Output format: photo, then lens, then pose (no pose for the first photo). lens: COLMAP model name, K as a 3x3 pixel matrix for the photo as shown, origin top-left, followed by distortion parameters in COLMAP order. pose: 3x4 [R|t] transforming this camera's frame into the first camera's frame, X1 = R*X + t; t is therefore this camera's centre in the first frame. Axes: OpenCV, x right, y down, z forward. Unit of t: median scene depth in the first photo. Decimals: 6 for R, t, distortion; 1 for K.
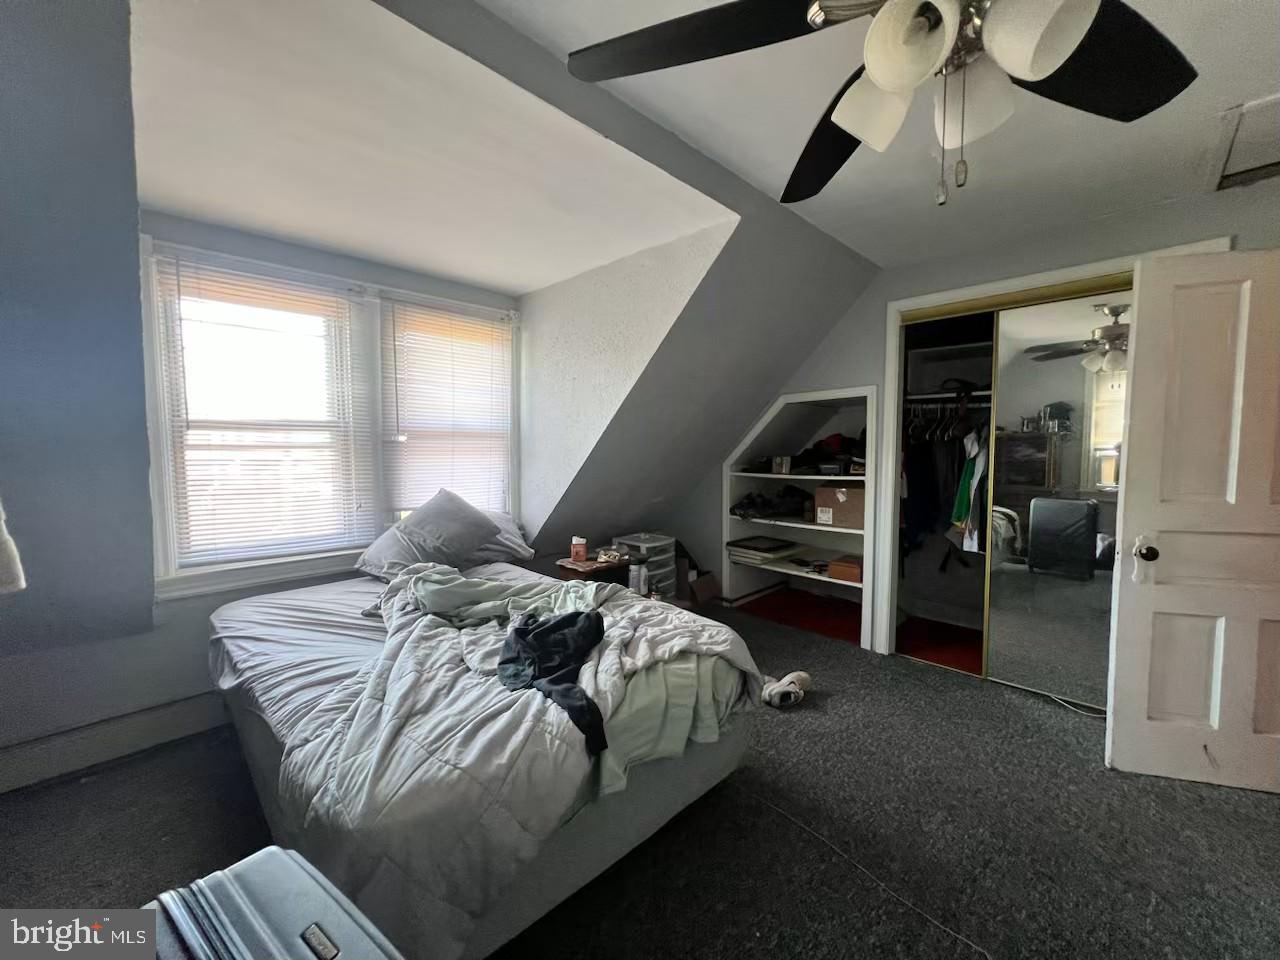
lens RADIAL K [[512.0, 0, 637.1], [0, 512.0, 480.1], [0, 0, 1]] dist [-0.002883, -0.000321]
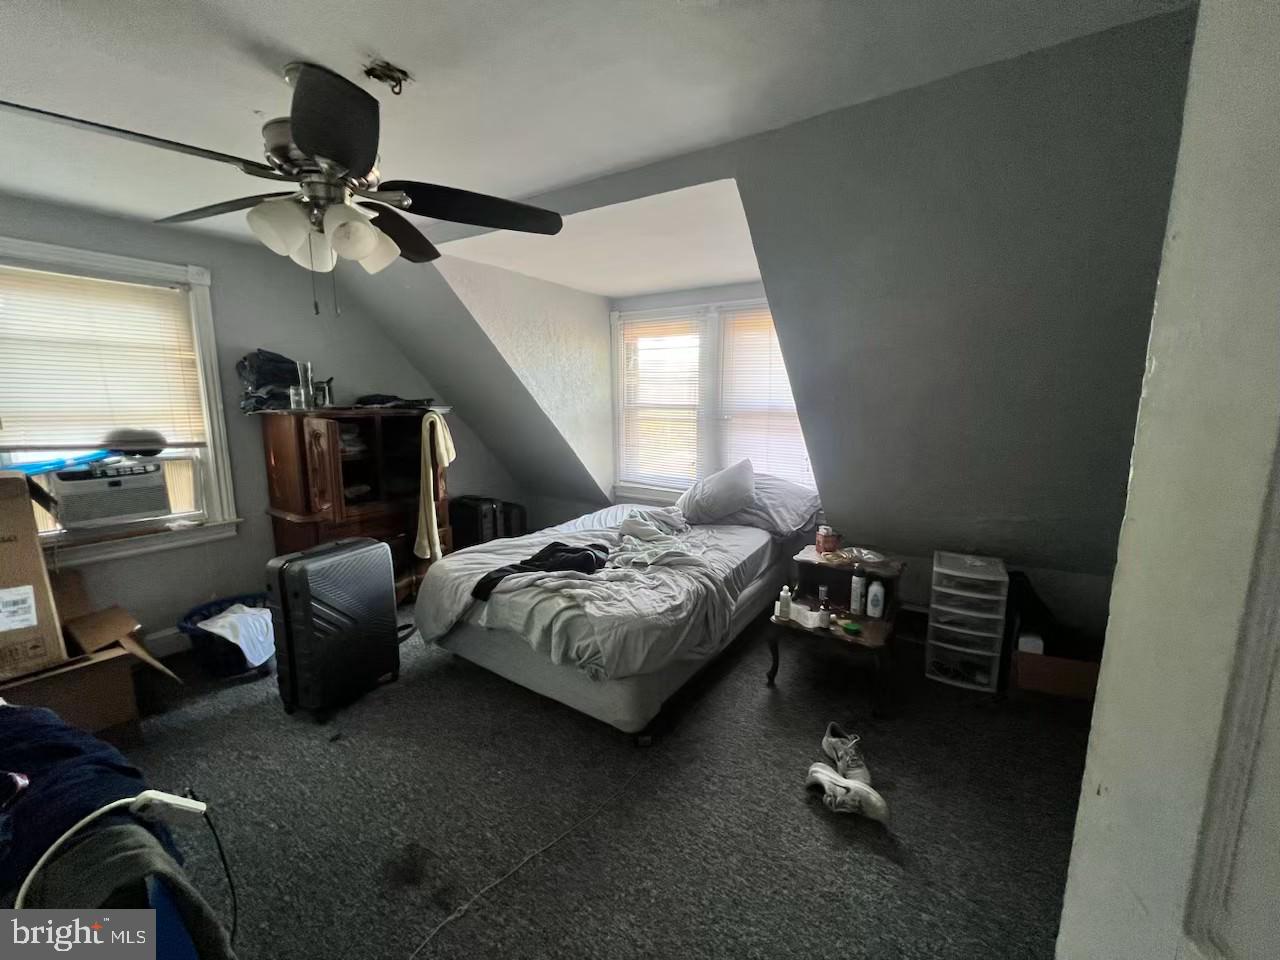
lens RADIAL K [[512.0, 0, 638.3], [0, 512.0, 477.0], [0, 0, 1]] dist [-0.002883, -0.000321]
pose [[0.192843, 0.154484, -0.968992, 0.826176], [-0.071305, 0.987124, 0.143183, -0.105108], [0.978635, 0.041482, 0.201376, 0.534495]]
